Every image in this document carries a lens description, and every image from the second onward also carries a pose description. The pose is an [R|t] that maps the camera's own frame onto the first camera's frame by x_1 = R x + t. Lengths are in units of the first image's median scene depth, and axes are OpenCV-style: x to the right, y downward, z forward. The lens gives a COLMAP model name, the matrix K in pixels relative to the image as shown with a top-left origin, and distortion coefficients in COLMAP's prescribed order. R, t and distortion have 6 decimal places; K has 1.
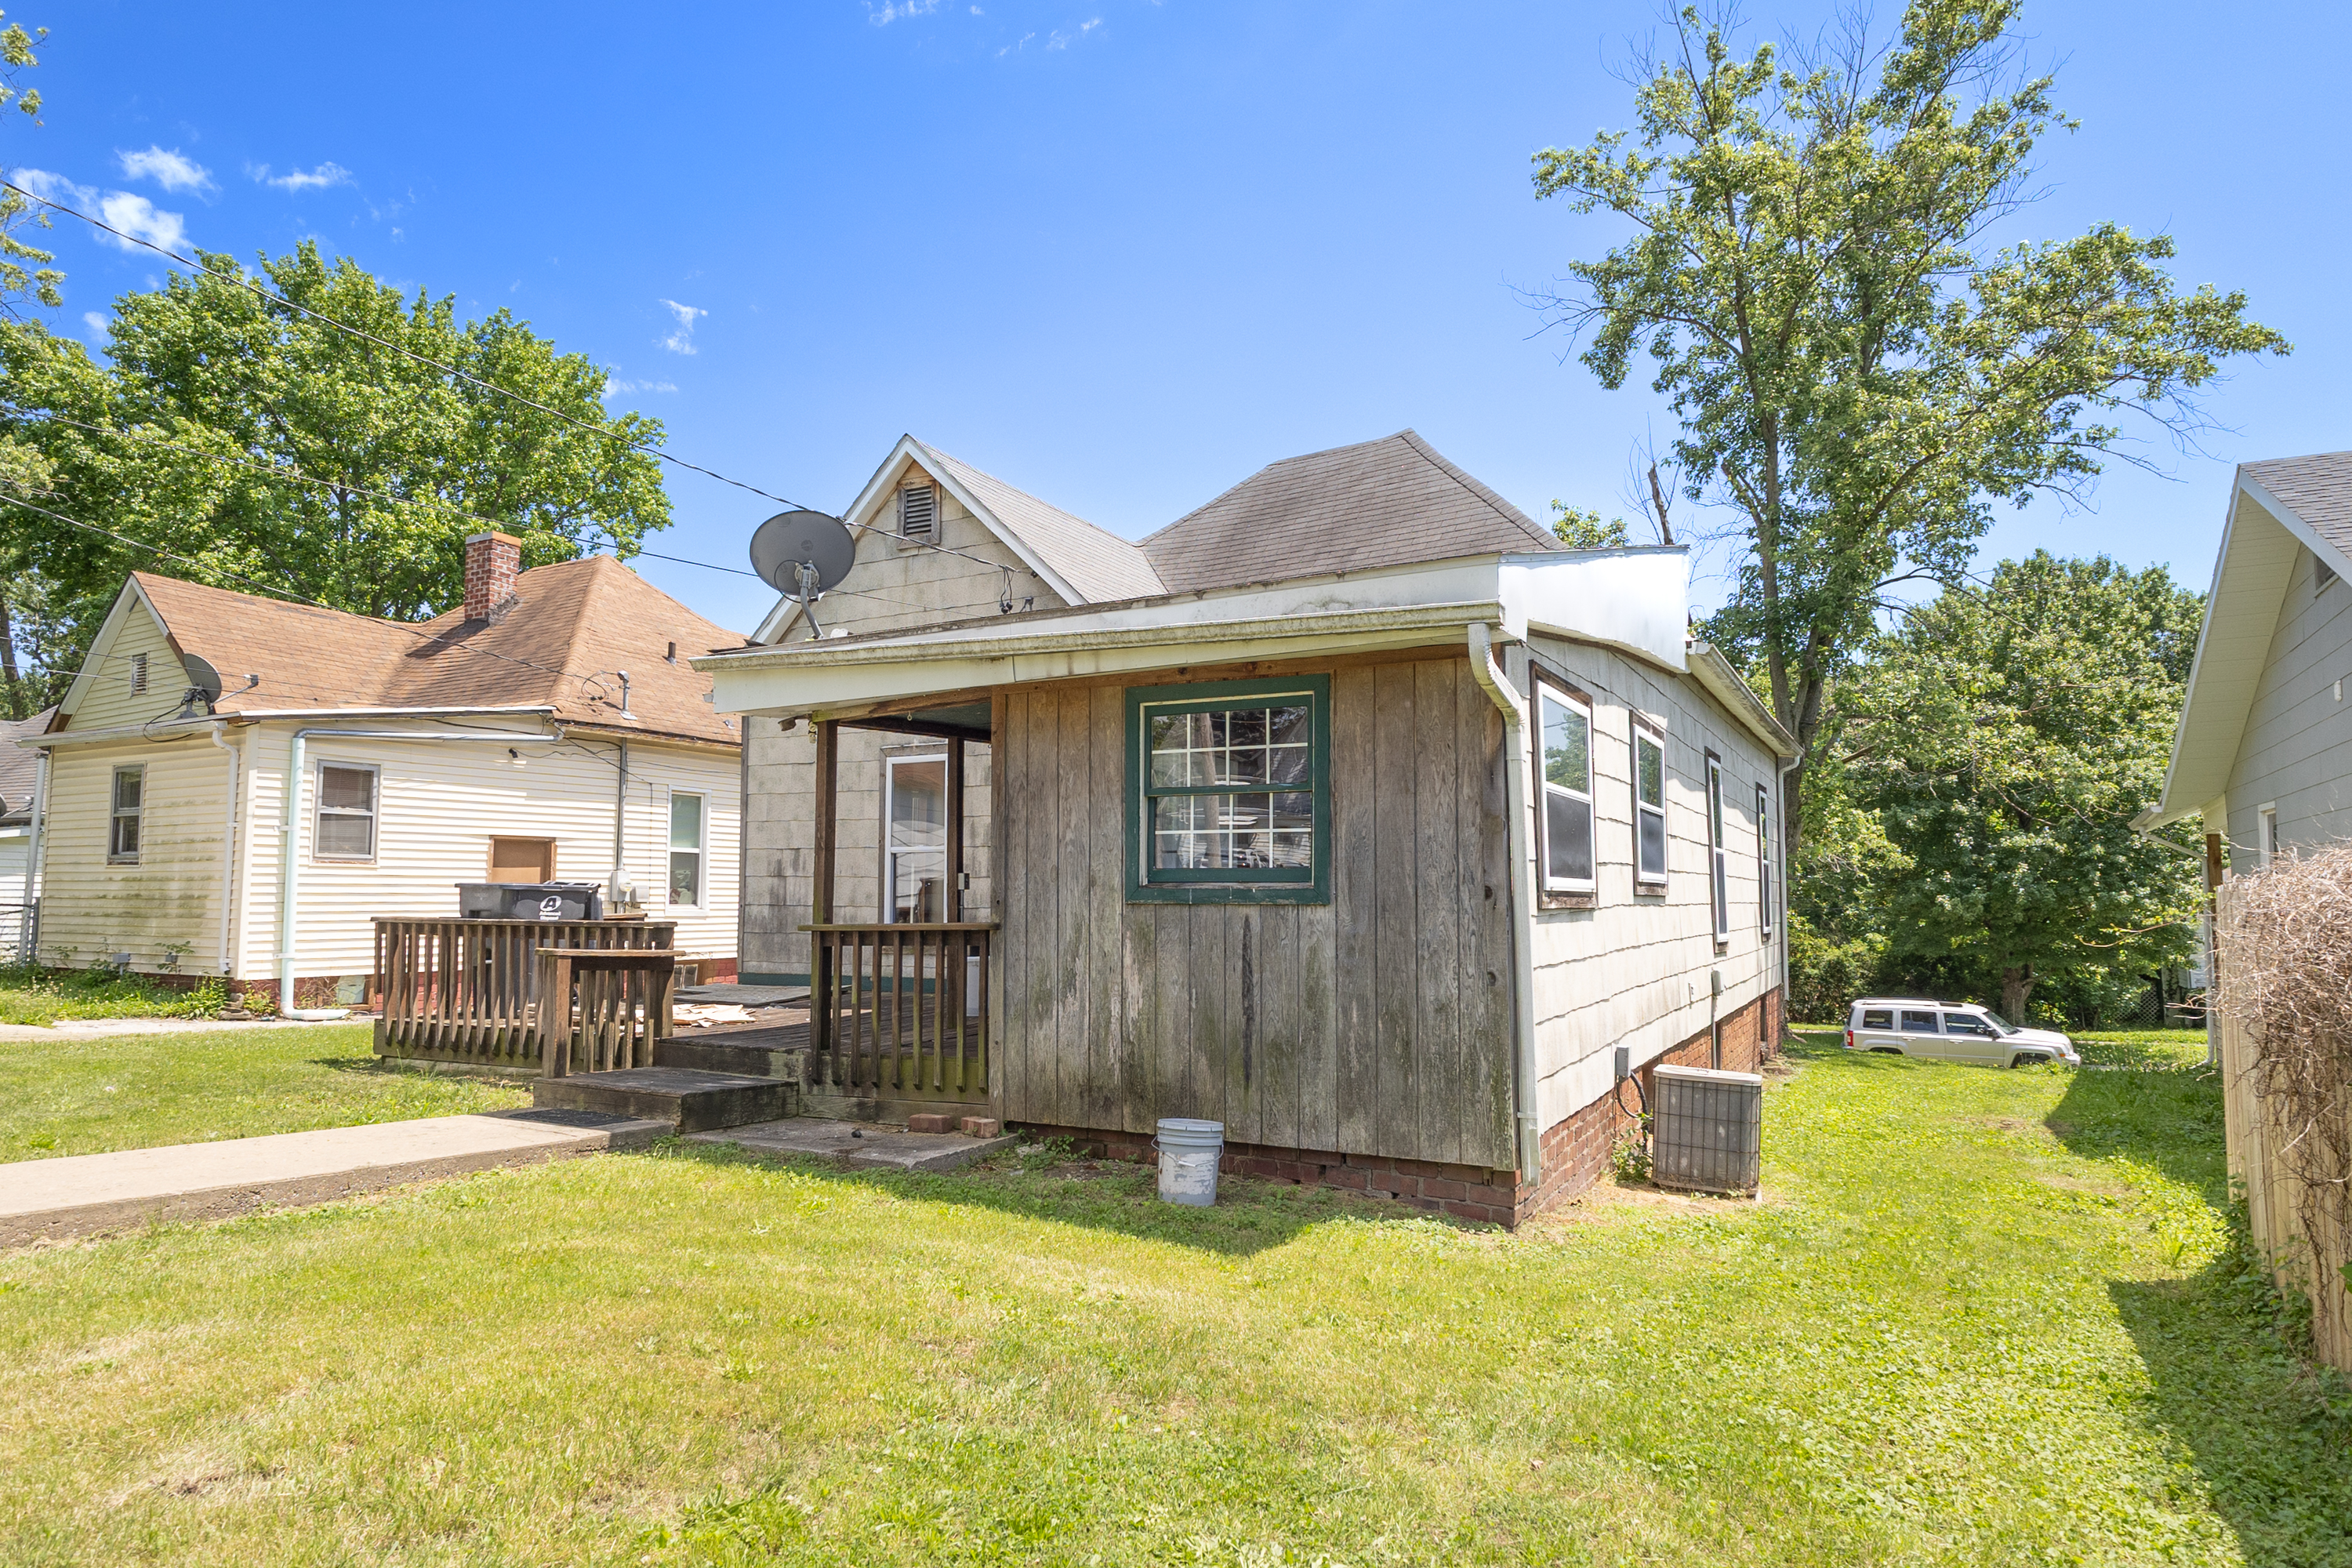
lens RADIAL K [[1384.8, 0, 1176.0], [0, 1384.8, 784.0], [0, 0, 1]] dist [-0.001145, -0.000694]
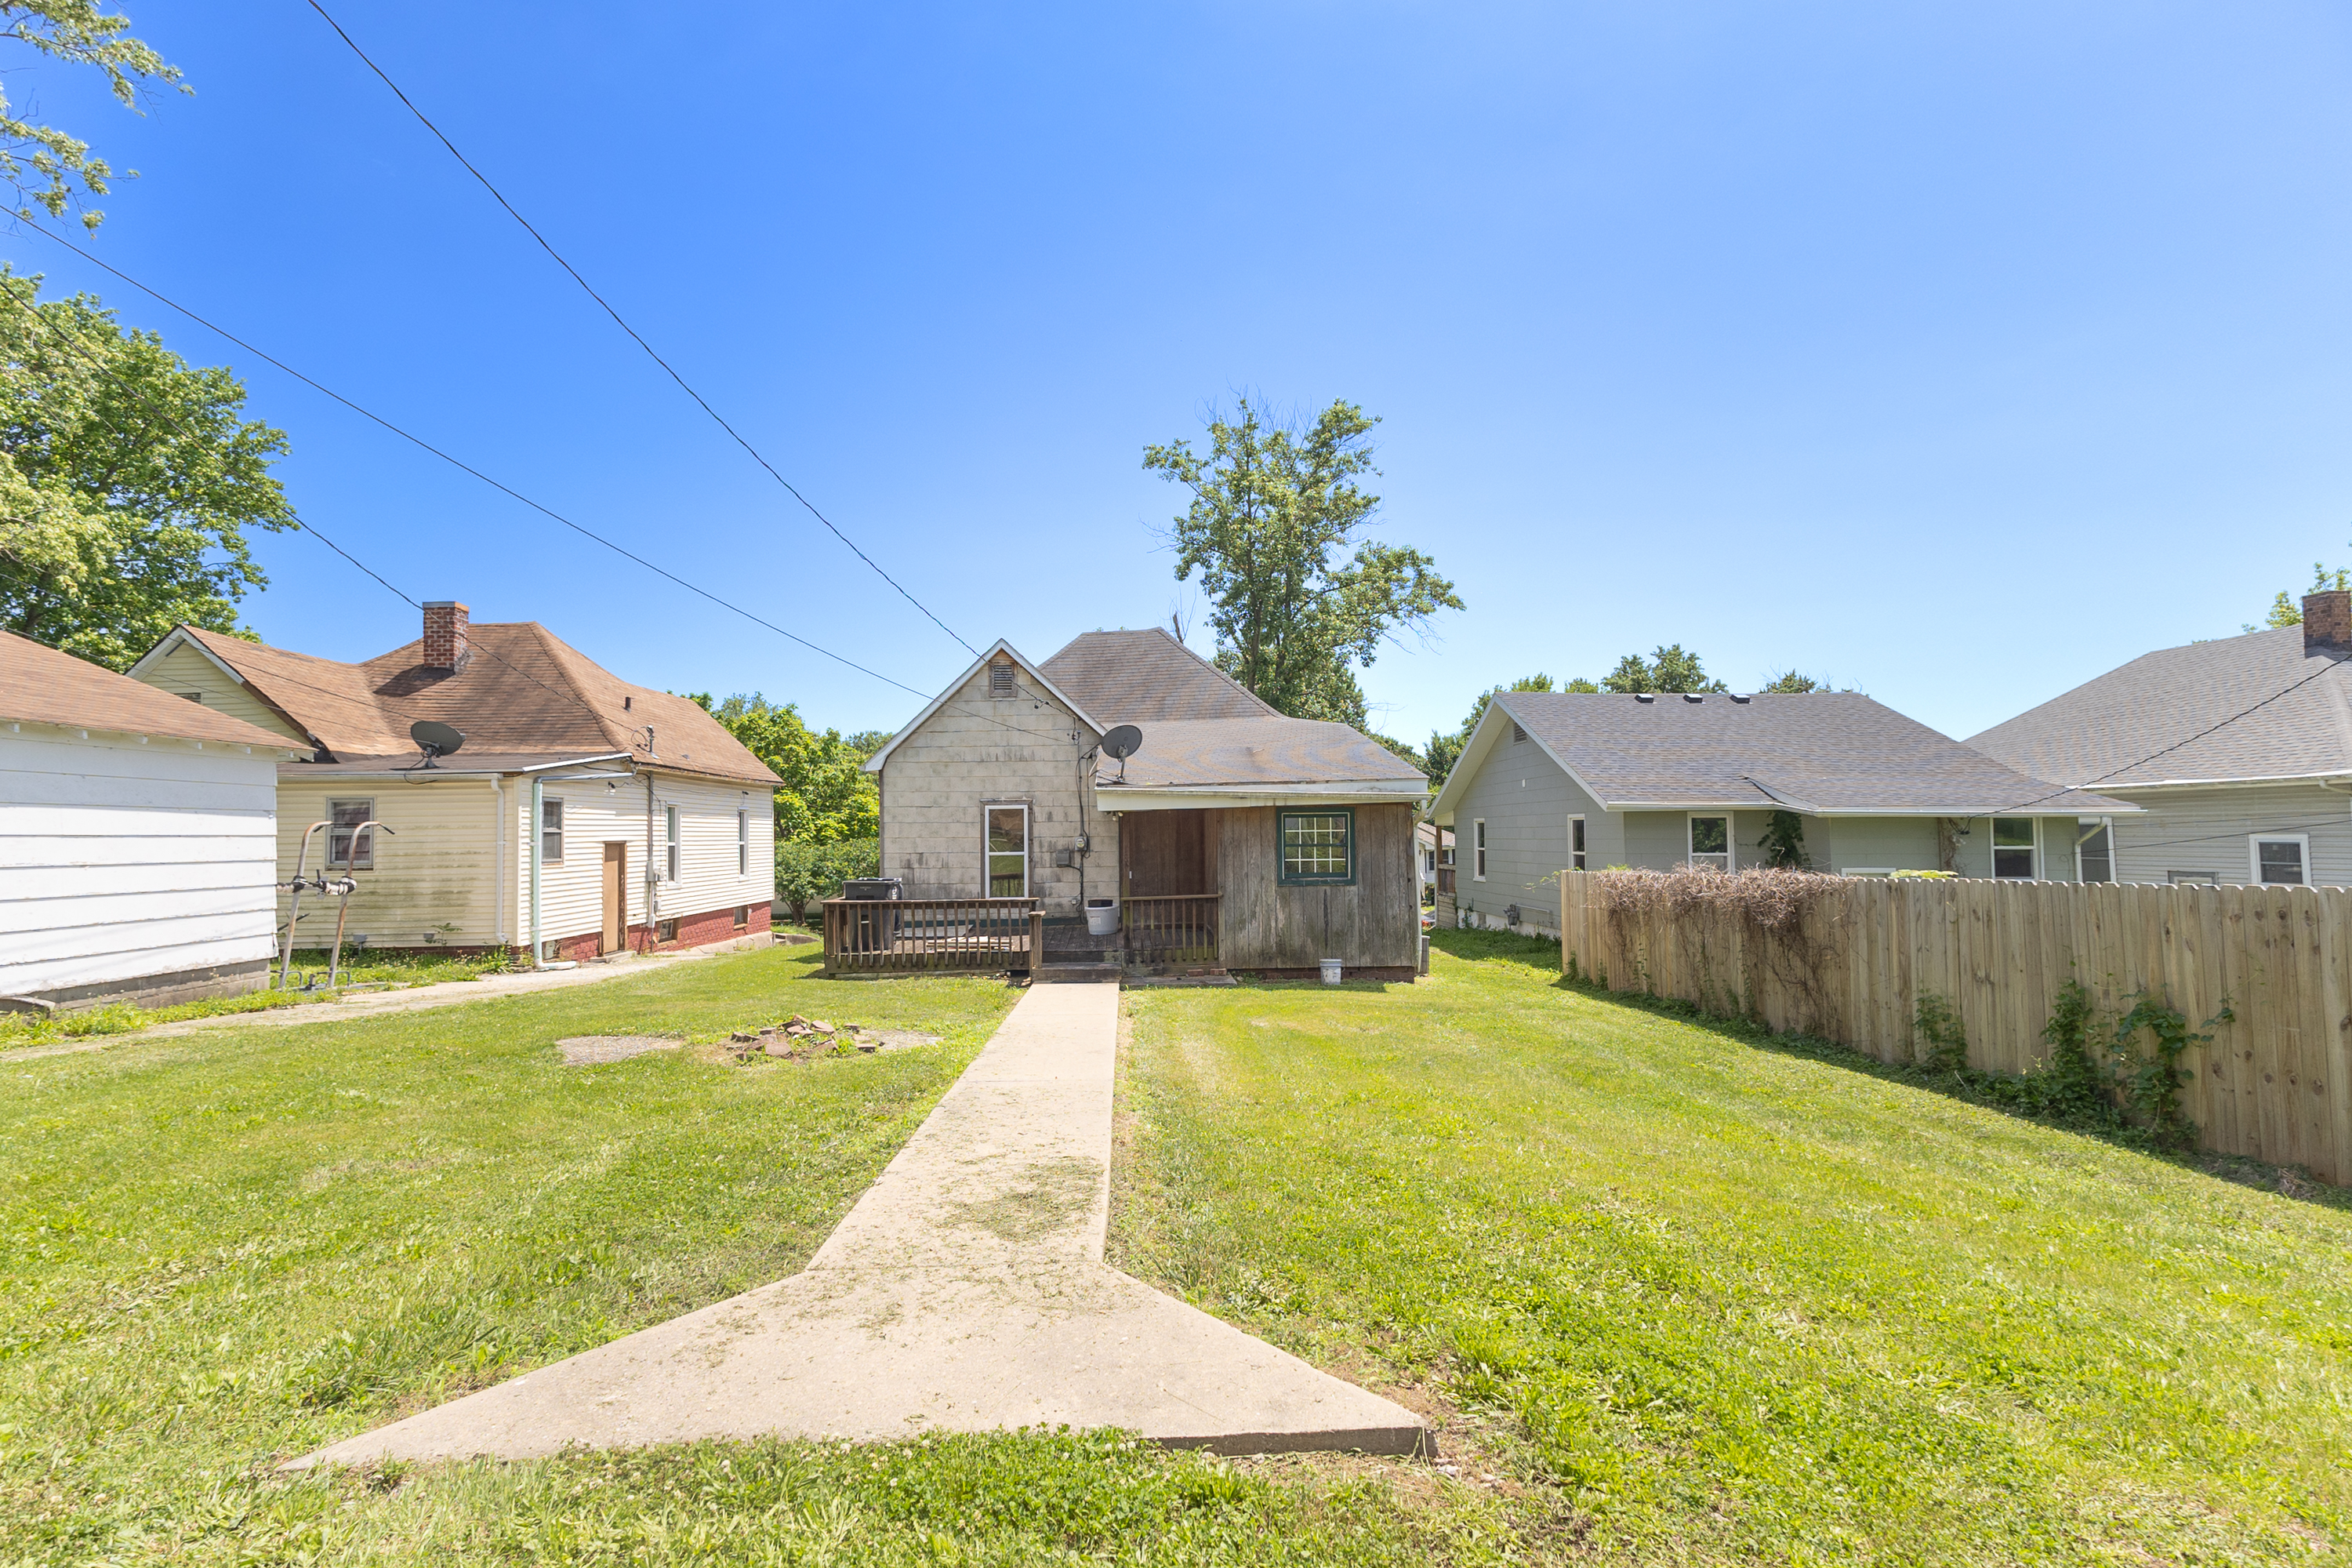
lens RADIAL K [[1076.2, 0, 1179.6], [0, 1076.2, 789.3], [0, 0, 1]] dist [0.019794, -0.000295]
pose [[0.859220, 0.009025, 0.511526, -0.743471], [-0.027711, 0.999198, 0.028917, -0.092799], [-0.510855, -0.039021, 0.858781, -0.419138]]
